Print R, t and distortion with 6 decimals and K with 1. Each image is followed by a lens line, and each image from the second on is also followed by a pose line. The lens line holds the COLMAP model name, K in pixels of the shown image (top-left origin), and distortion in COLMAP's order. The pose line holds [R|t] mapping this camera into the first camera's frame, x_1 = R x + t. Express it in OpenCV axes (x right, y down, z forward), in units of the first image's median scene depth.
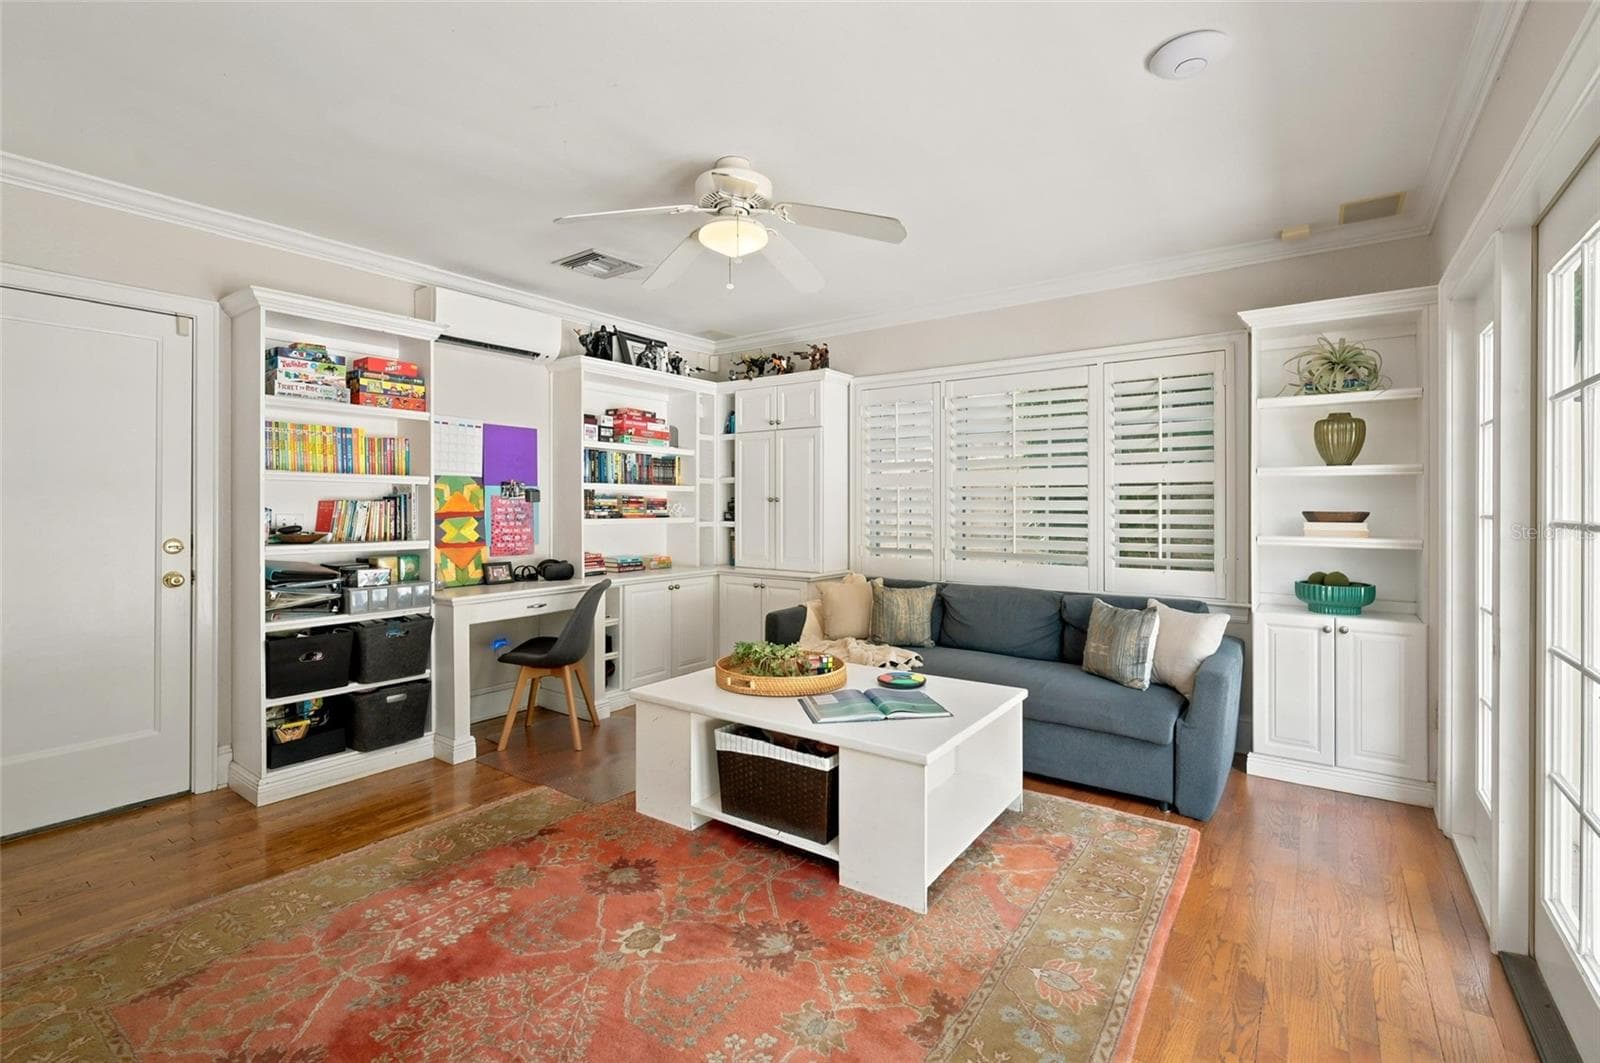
lens RADIAL K [[720.7, 0, 794.2], [0, 720.7, 519.9], [0, 0, 1]] dist [-0.000040, 0.000084]
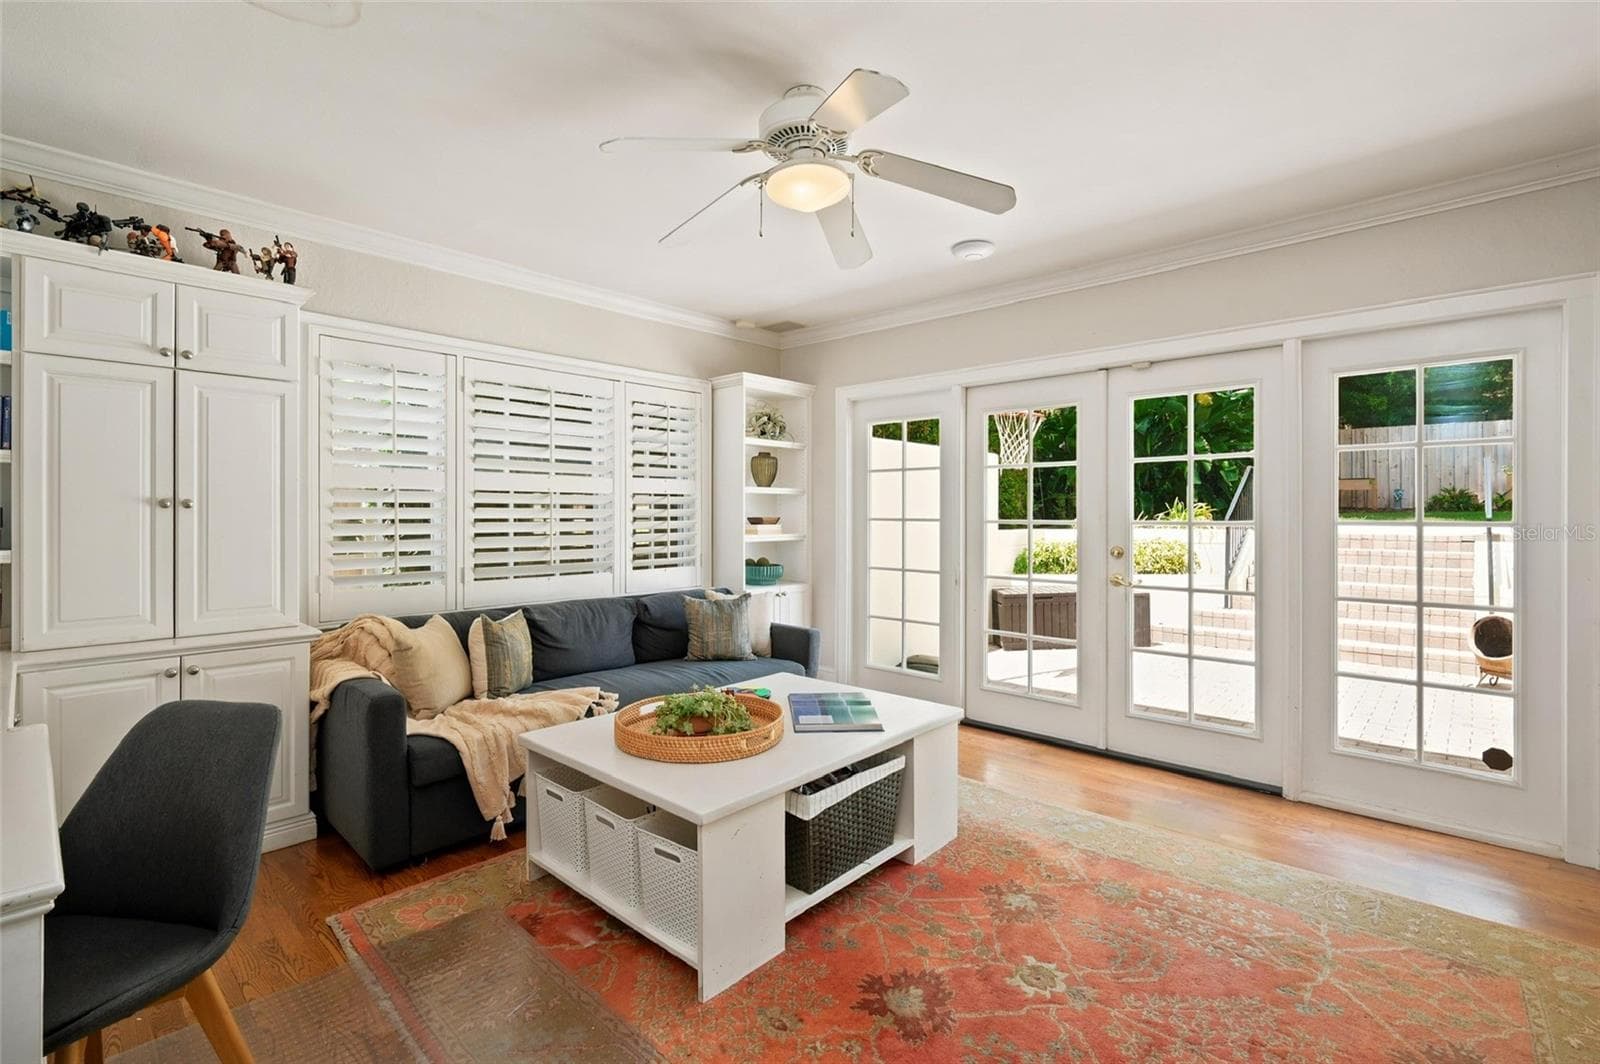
lens RADIAL K [[720.7, 0, 793.2], [0, 720.7, 516.8], [0, 0, 1]] dist [-0.000040, 0.000084]
pose [[0.123378, -0.004331, 0.992350, -0.759393], [0.022101, 0.999754, 0.001615, -0.014134], [-0.992114, 0.021732, 0.123444, 0.768795]]
